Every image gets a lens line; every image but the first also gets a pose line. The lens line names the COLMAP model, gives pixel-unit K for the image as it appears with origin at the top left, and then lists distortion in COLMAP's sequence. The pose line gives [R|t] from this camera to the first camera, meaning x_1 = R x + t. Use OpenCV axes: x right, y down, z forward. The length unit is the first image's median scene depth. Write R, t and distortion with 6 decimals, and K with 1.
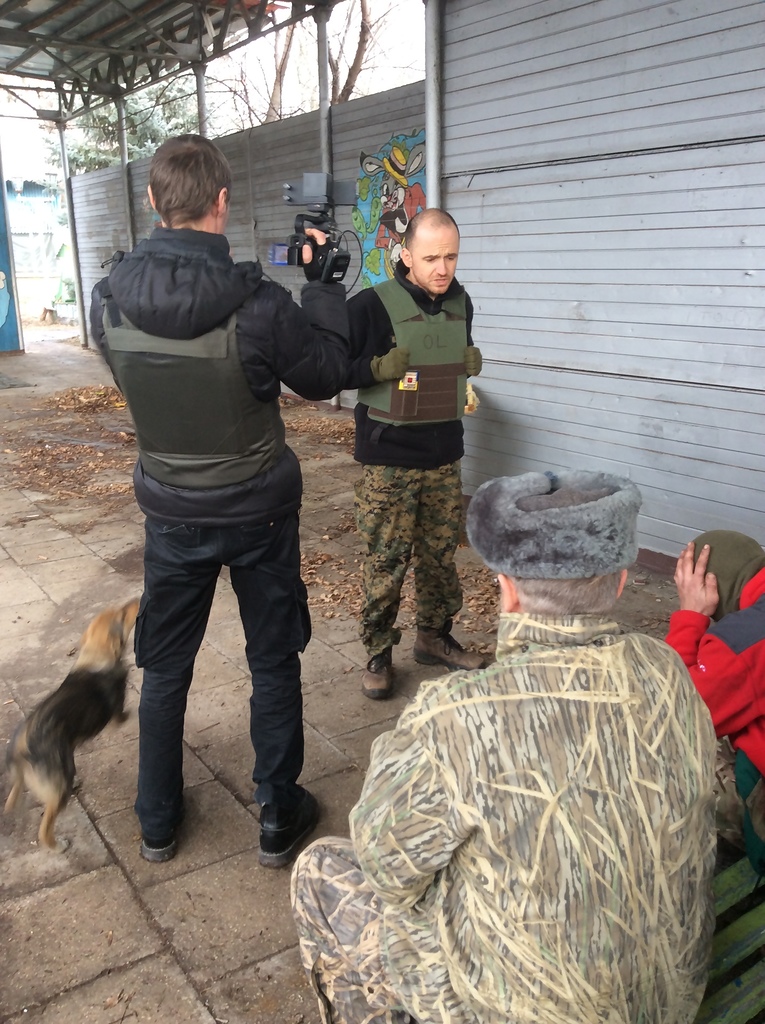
lens RADIAL K [[938.5, 0, 377.5], [0, 938.5, 531.1], [0, 0, 1]] dist [0.105943, -0.191415]
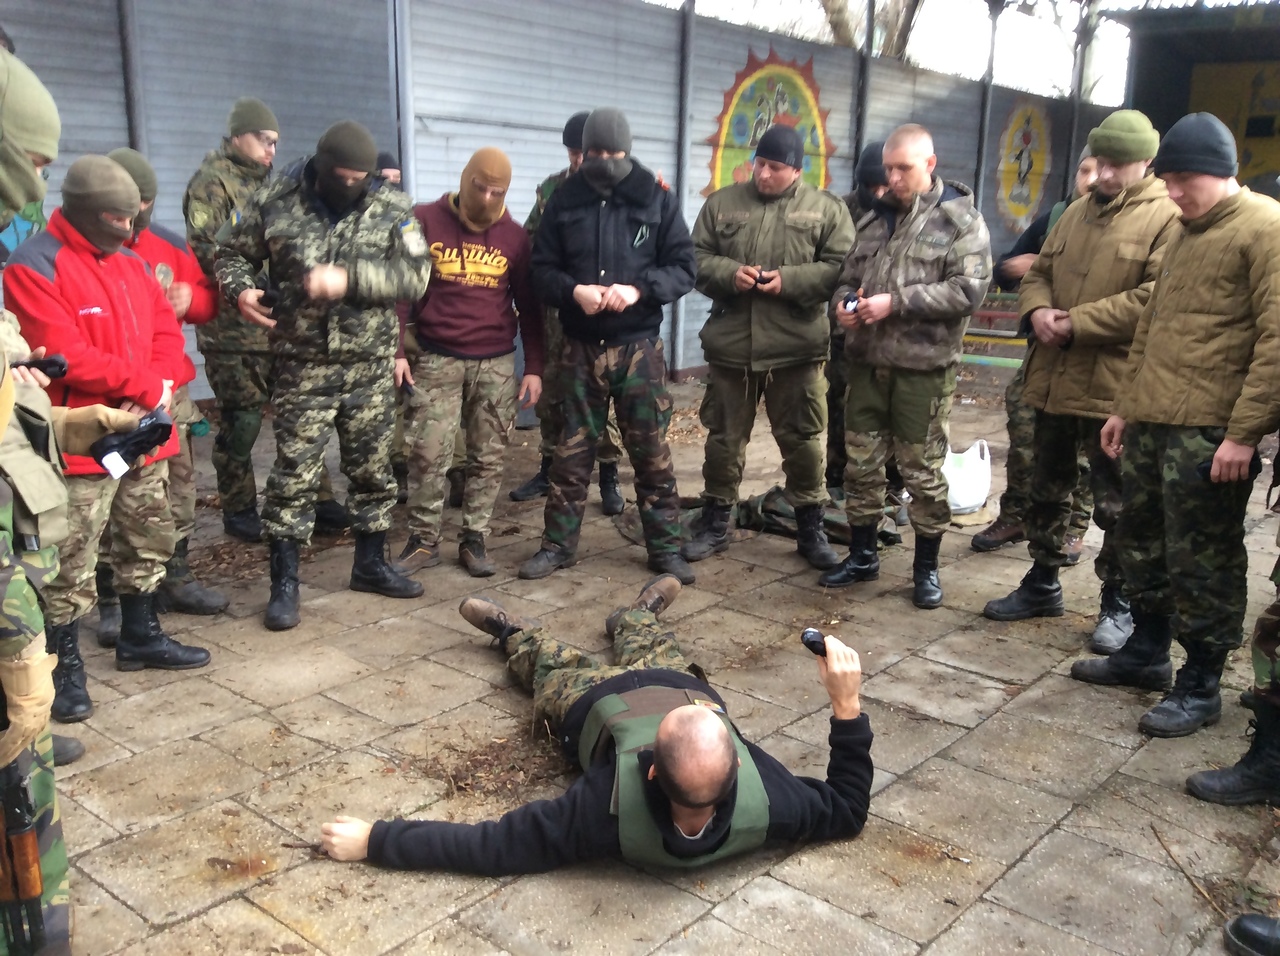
lens RADIAL K [[1173.1, 0, 640.0], [0, 1173.1, 478.0], [0, 0, 1]] dist [0.105943, -0.191415]
pose [[-0.284756, -0.200211, 0.937459, -1.696706], [0.255283, 0.926792, 0.275476, -0.370083], [-0.923983, 0.317760, -0.212799, 1.469471]]
